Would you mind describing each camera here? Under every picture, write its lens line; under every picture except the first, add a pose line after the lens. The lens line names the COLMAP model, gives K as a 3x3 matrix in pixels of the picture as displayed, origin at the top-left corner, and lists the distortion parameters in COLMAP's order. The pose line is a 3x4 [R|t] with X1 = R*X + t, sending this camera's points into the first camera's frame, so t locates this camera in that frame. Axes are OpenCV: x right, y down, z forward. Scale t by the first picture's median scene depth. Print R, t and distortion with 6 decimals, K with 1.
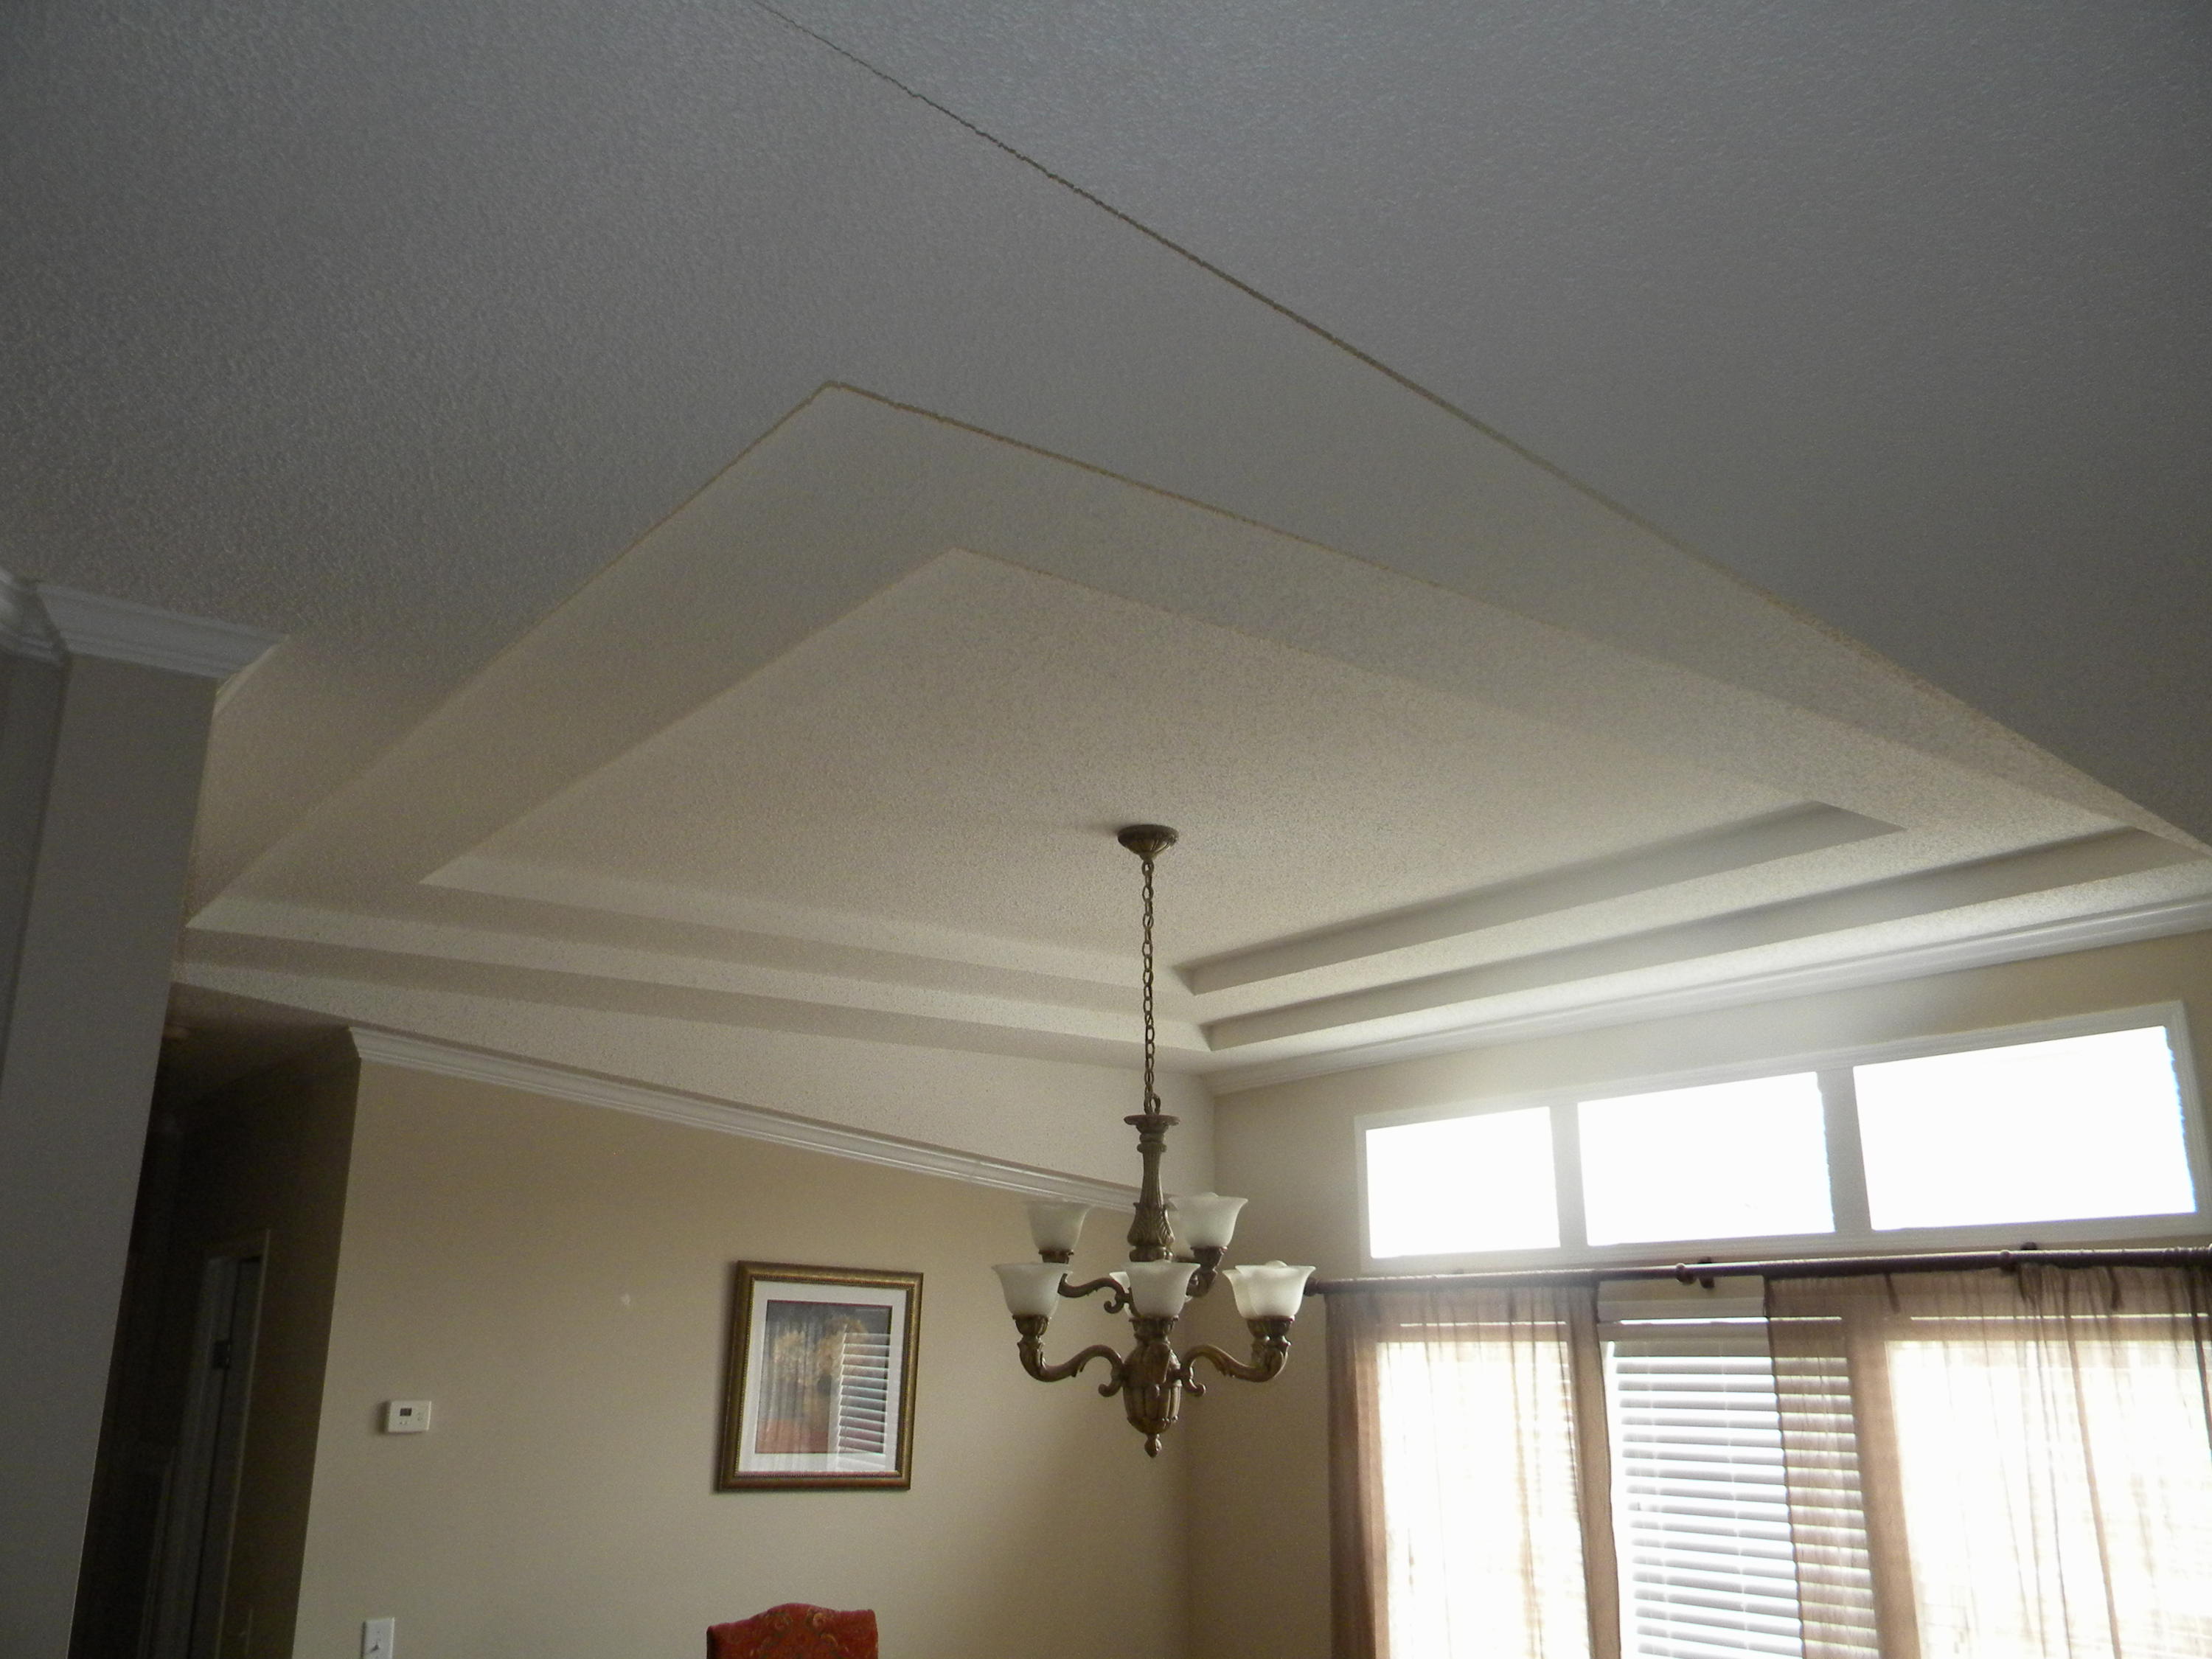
lens RADIAL K [[1811.1, 0, 1098.0], [0, 1811.1, 813.2], [0, 0, 1]] dist [0.028370, -0.033825]
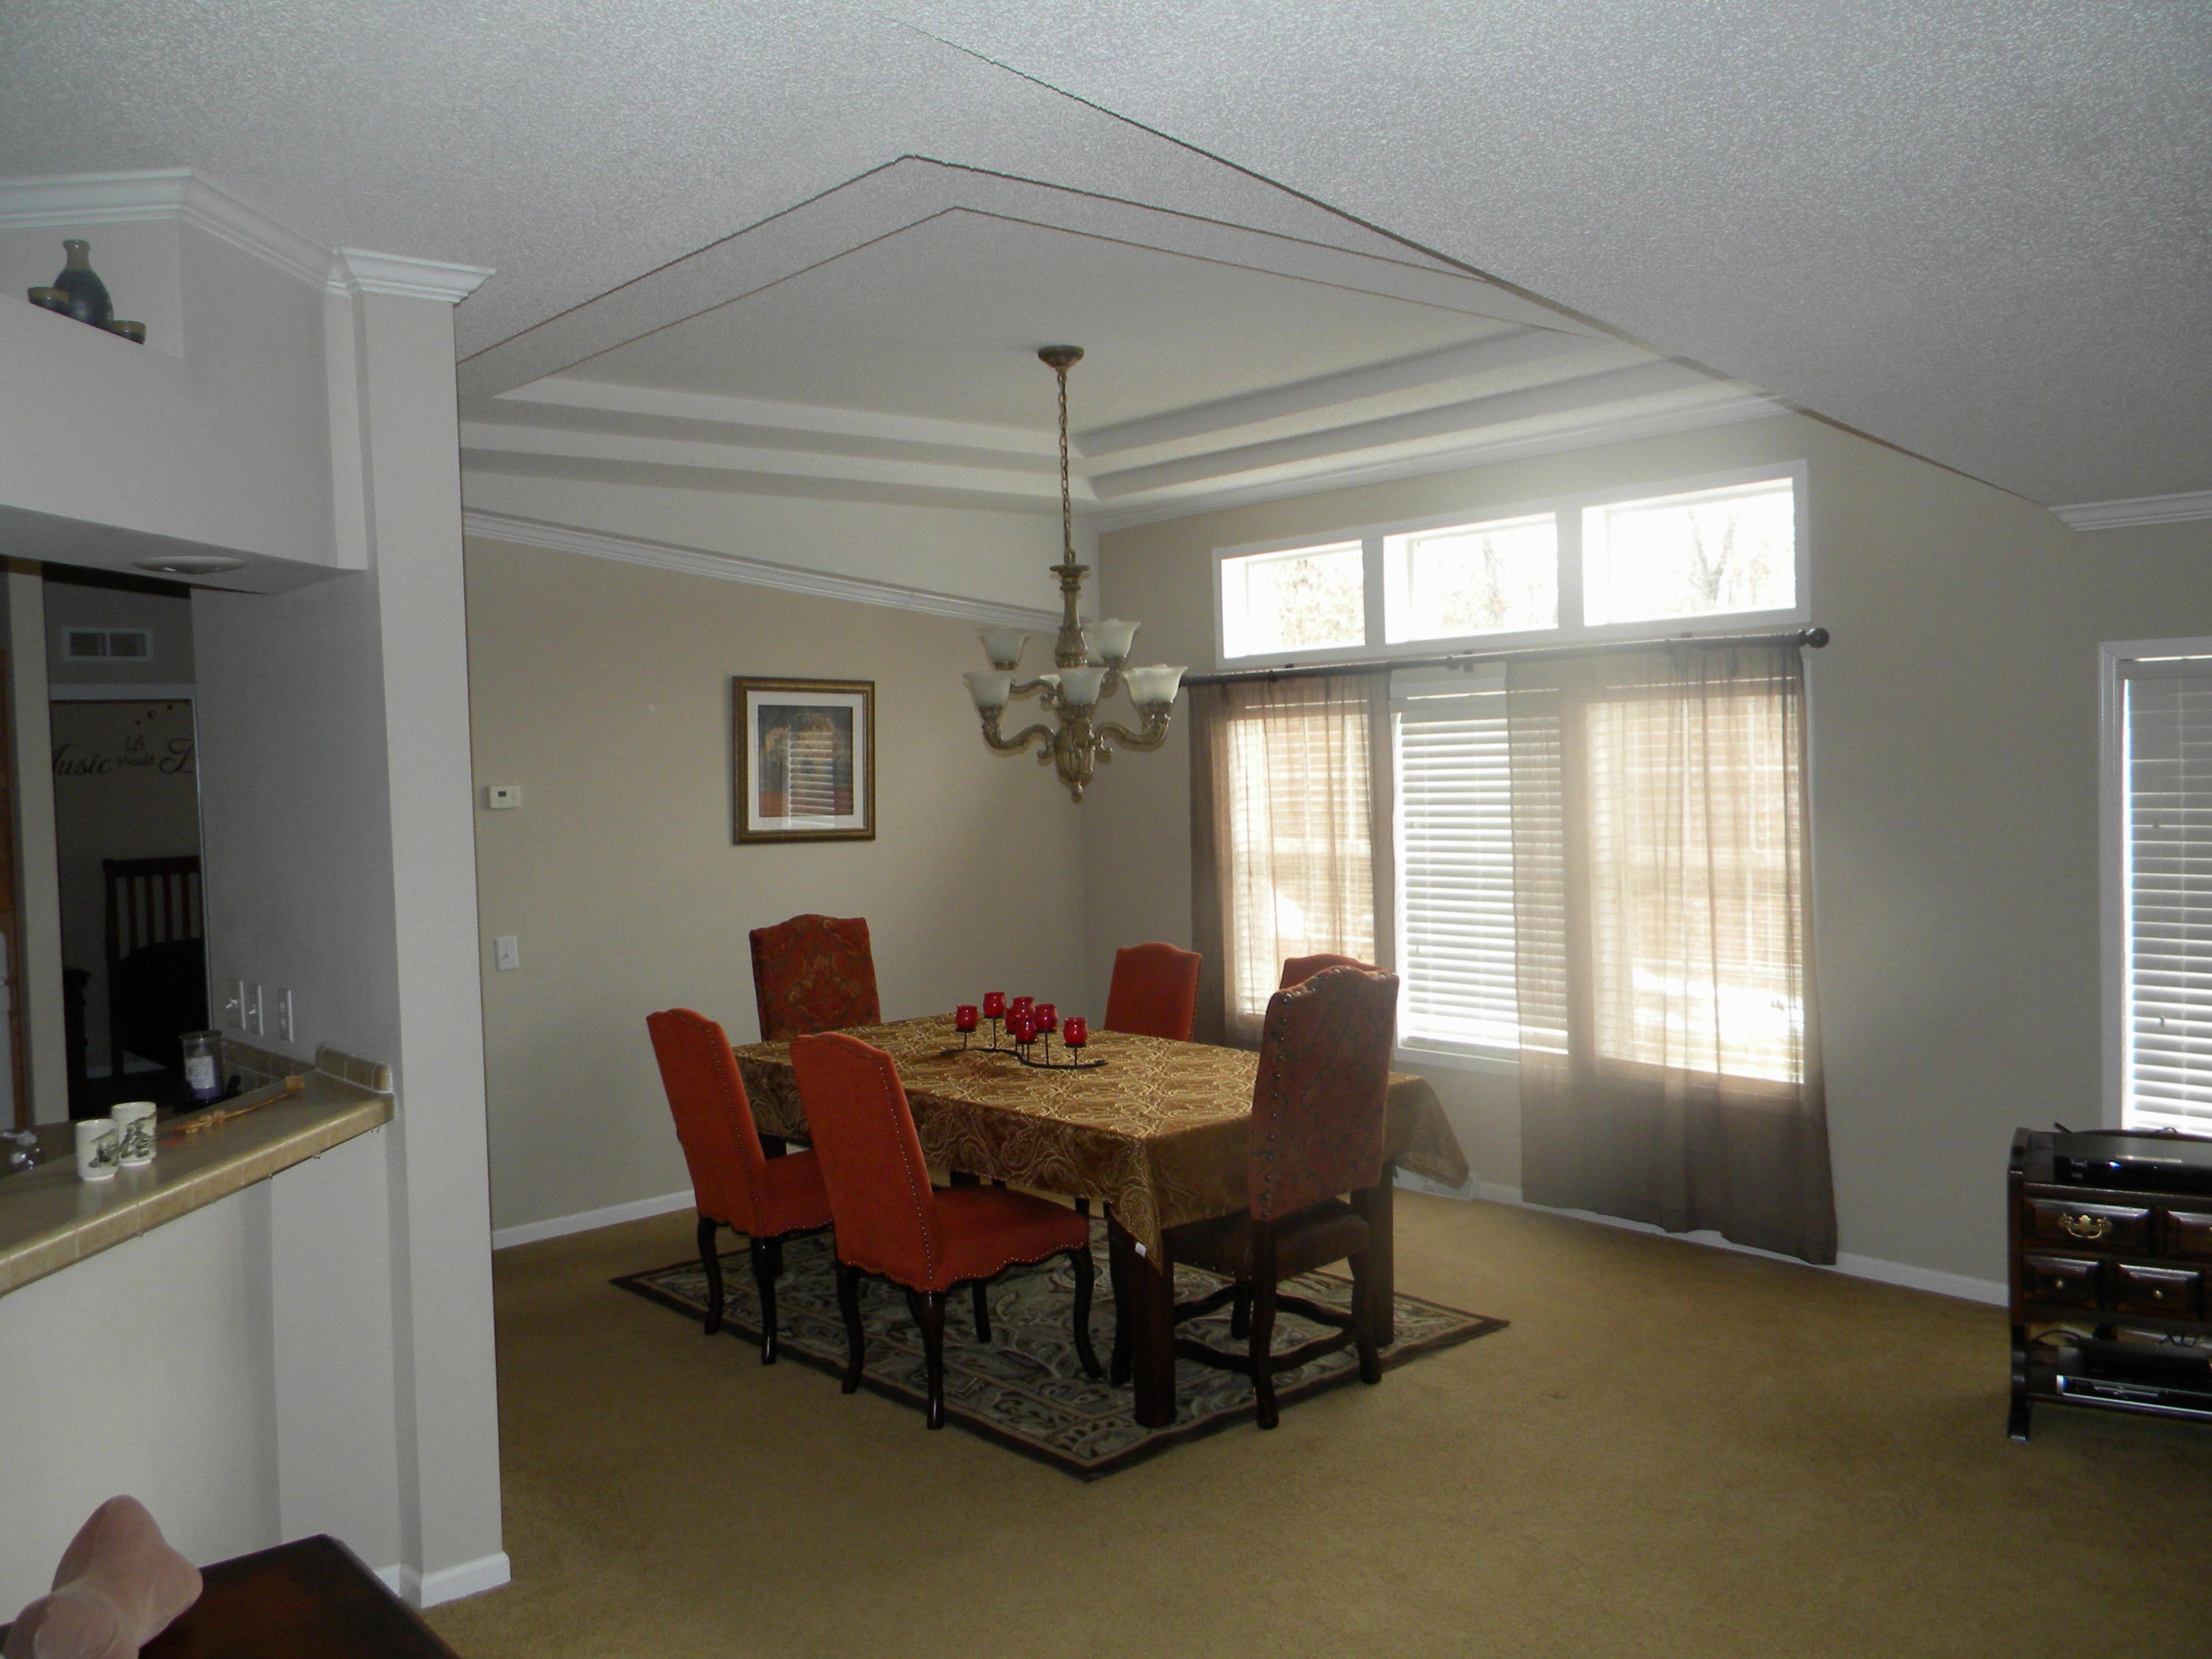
lens RADIAL K [[1811.1, 0, 1098.0], [0, 1811.1, 813.2], [0, 0, 1]] dist [0.028370, -0.033825]
pose [[0.996432, -0.038198, 0.075261, -0.051845], [0.012227, 0.947645, 0.319091, -0.081561], [-0.083509, -0.317032, 0.944731, -0.318213]]
